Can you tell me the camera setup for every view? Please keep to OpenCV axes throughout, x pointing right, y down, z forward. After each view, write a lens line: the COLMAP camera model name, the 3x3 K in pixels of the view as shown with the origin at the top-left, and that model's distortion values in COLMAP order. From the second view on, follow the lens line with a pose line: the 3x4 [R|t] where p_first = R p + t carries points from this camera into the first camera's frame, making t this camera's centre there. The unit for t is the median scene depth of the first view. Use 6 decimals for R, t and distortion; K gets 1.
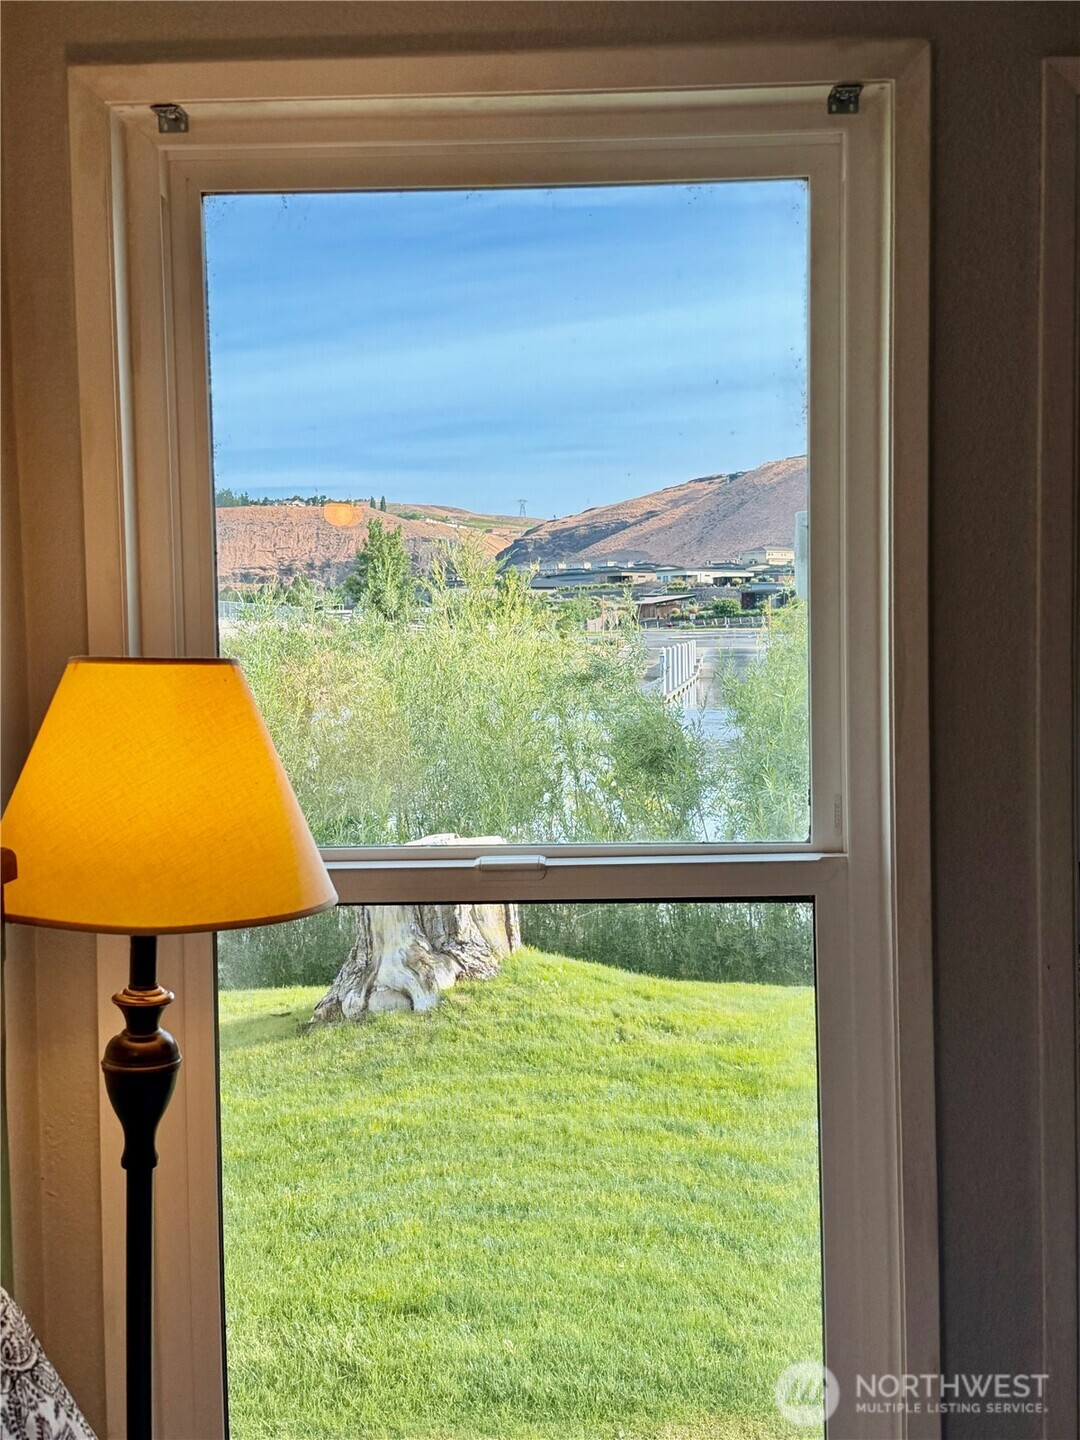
lens RADIAL K [[1749.8, 0, 534.9], [0, 1749.8, 727.5], [0, 0, 1]] dist [0.157908, 0.000000]
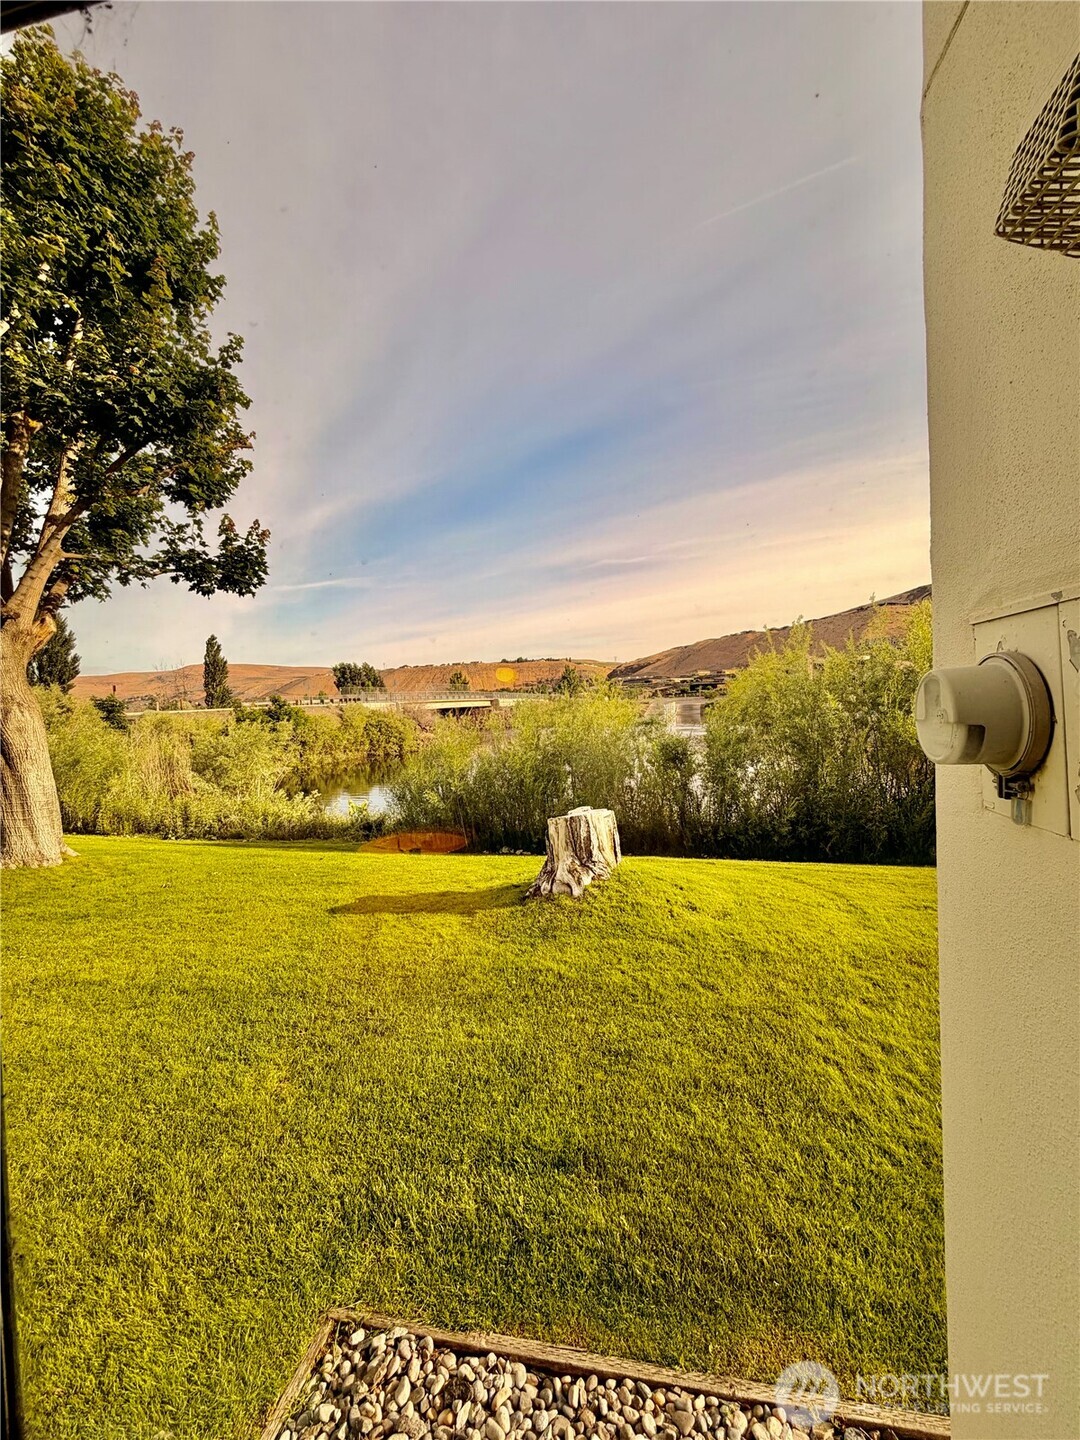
lens RADIAL K [[570.6, 0, 541.4], [0, 570.6, 718.5], [0, 0, 1]] dist [-0.001094, 0.000624]
pose [[0.990277, -0.018682, -0.137848, -0.005704], [0.015469, 0.999584, -0.024337, -0.041449], [0.138246, 0.021968, 0.990154, 0.302575]]
